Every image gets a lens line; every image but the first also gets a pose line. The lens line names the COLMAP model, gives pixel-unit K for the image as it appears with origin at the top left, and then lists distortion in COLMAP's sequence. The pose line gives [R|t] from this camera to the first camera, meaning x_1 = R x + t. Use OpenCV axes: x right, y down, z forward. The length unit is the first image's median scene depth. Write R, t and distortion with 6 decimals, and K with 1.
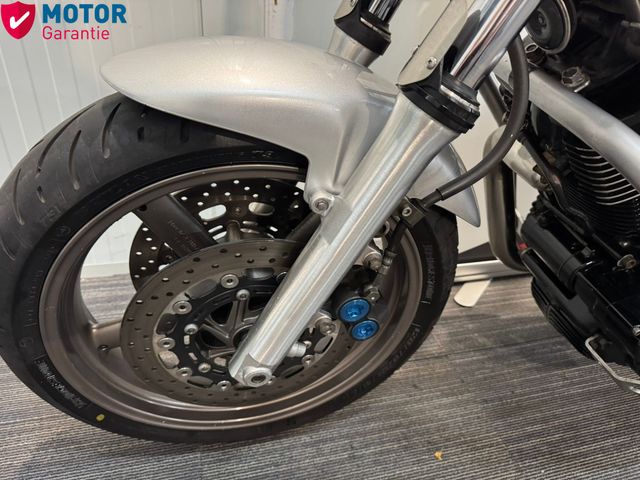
lens RADIAL K [[448.4, 0, 320.0], [0, 448.4, 240.0], [0, 0, 1]] dist [0.035916, -0.066622]
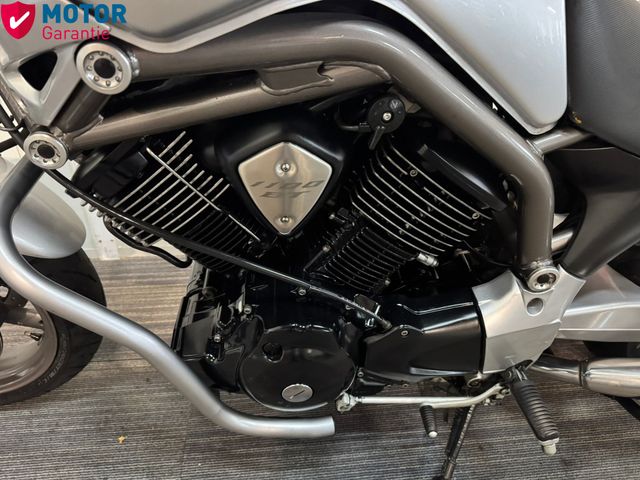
lens RADIAL K [[448.4, 0, 320.0], [0, 448.4, 240.0], [0, 0, 1]] dist [0.035916, -0.066622]
pose [[0.986392, 0.053466, -0.155471, 1.355205], [-0.040124, 0.995336, 0.087730, -0.245068], [0.159437, -0.080298, 0.983937, -0.052884]]
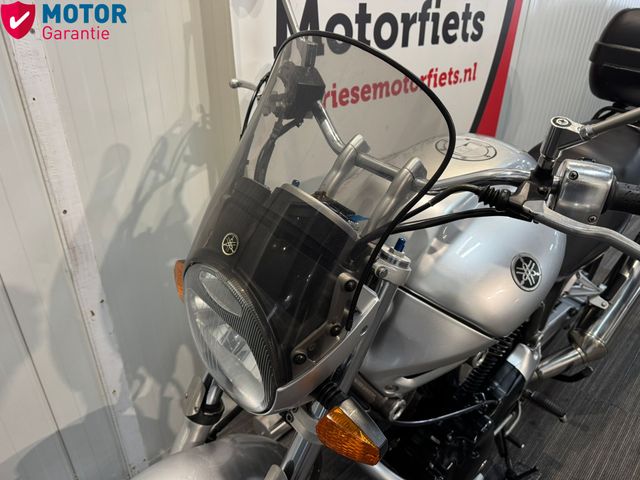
lens RADIAL K [[463.5, 0, 320.0], [0, 463.5, 240.0], [0, 0, 1]] dist [-0.034684, 0.000306]
pose [[0.868284, -0.280770, 0.408963, -0.040479], [0.300328, 0.953683, 0.017105, -0.951671], [-0.394824, 0.107971, 0.912391, -0.580961]]
